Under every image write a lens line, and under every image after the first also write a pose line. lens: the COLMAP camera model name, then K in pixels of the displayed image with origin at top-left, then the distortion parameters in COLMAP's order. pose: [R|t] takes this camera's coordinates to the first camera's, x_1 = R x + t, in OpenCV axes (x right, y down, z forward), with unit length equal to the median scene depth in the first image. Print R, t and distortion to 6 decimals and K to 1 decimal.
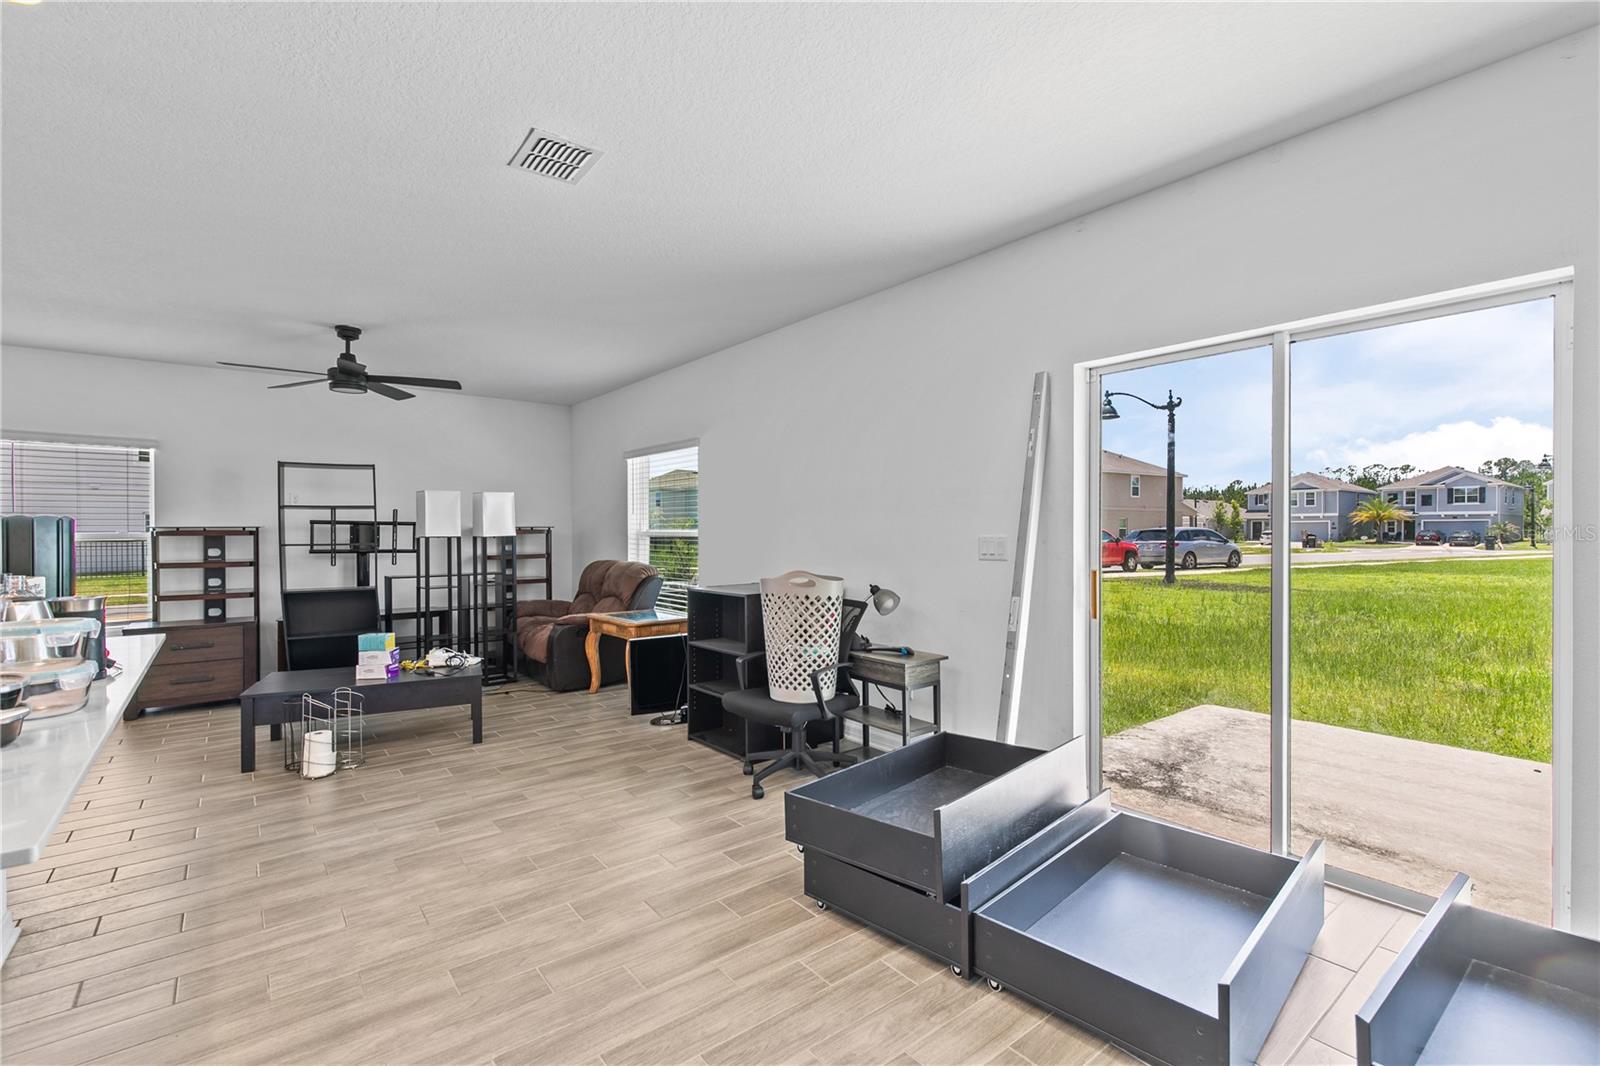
lens RADIAL K [[719.6, 0, 806.5], [0, 719.6, 529.9], [0, 0, 1]] dist [0.003756, 0.000131]
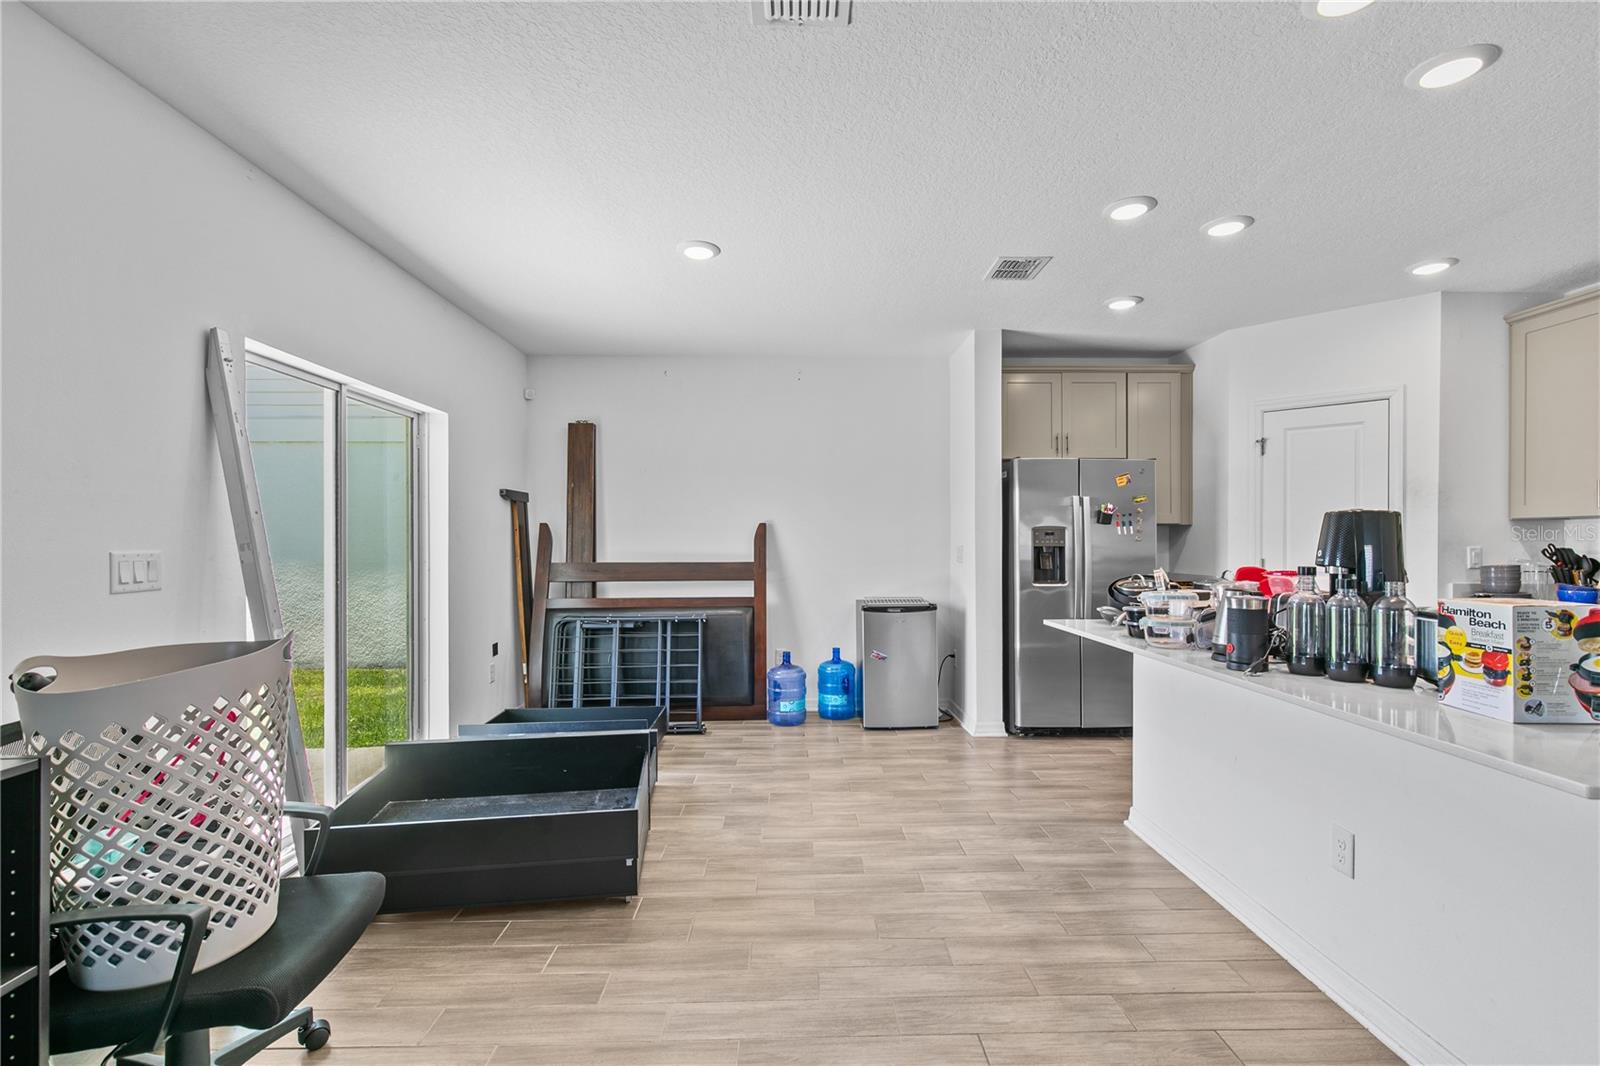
lens RADIAL K [[705.3, 0, 806.7], [0, 705.3, 539.8], [0, 0, 1]] dist [0.002271, 0.000149]
pose [[-0.791514, 0.007684, 0.611103, -0.452994], [0.004049, 0.999965, -0.007330, 0.003631], [-0.611138, -0.003327, -0.791517, 0.919164]]
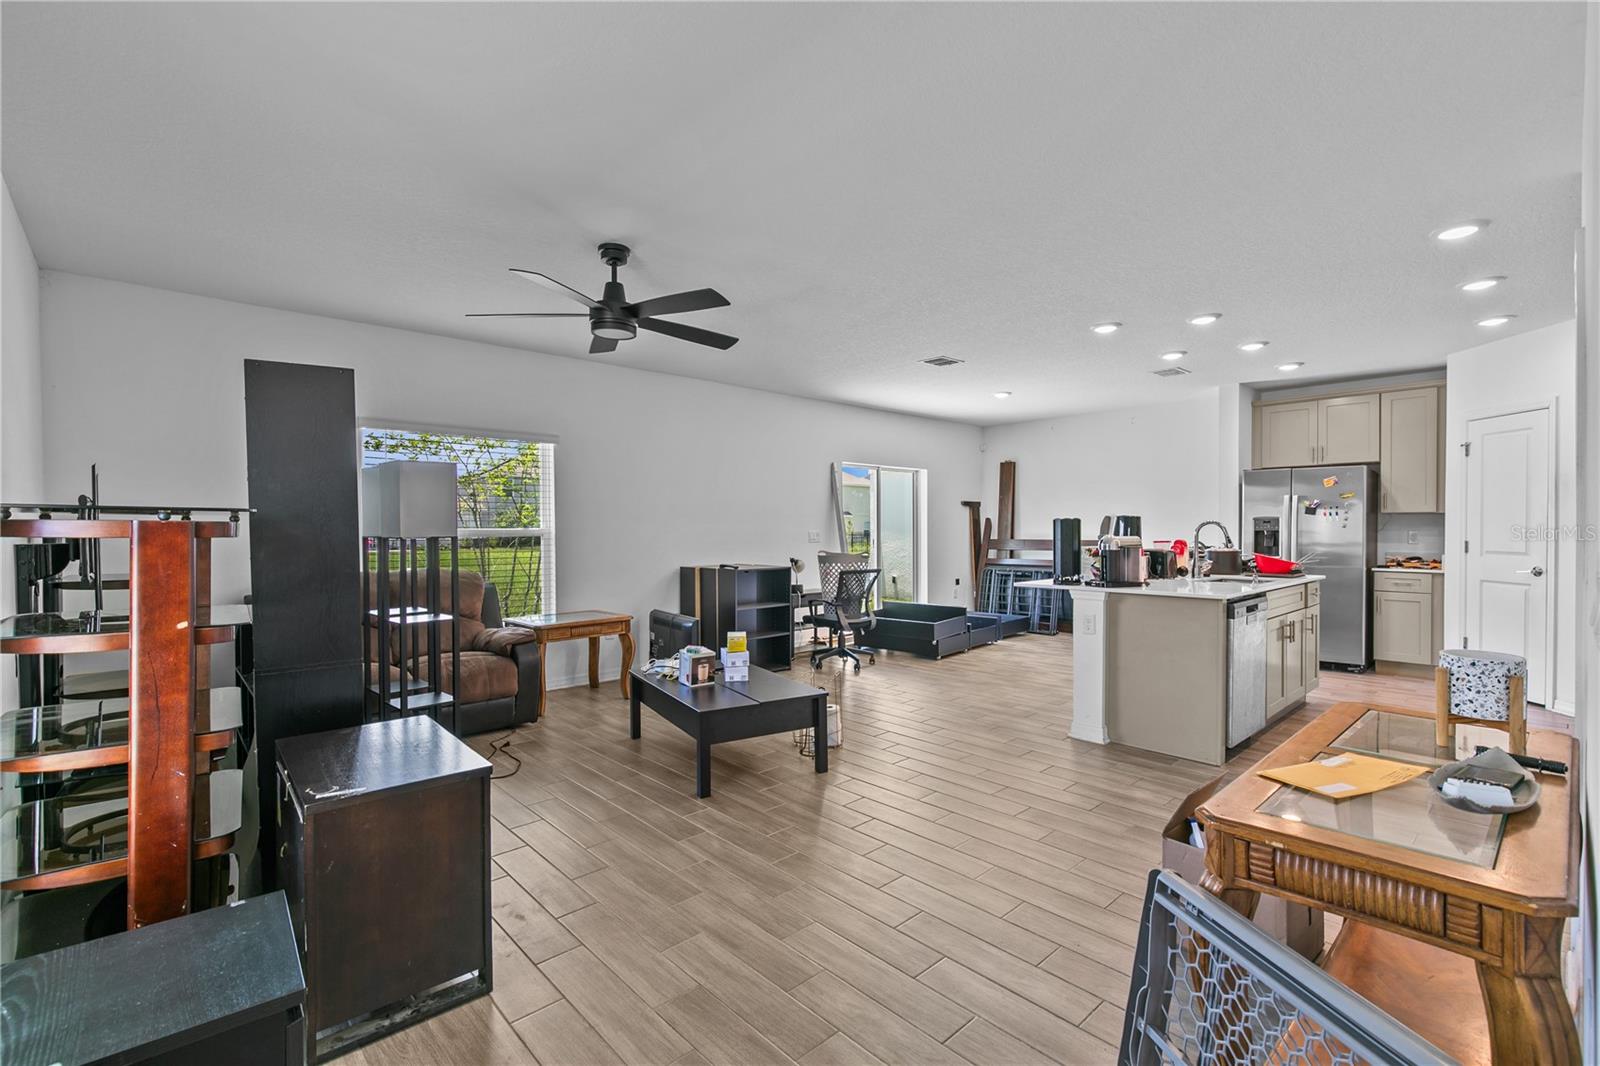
lens RADIAL K [[719.6, 0, 806.5], [0, 719.6, 529.9], [0, 0, 1]] dist [0.003756, 0.000131]
pose [[-0.067163, 0.007887, 0.997711, -1.564433], [-0.007236, 0.999939, -0.008392, 0.025639], [-0.997716, -0.007783, -0.067102, 0.960331]]
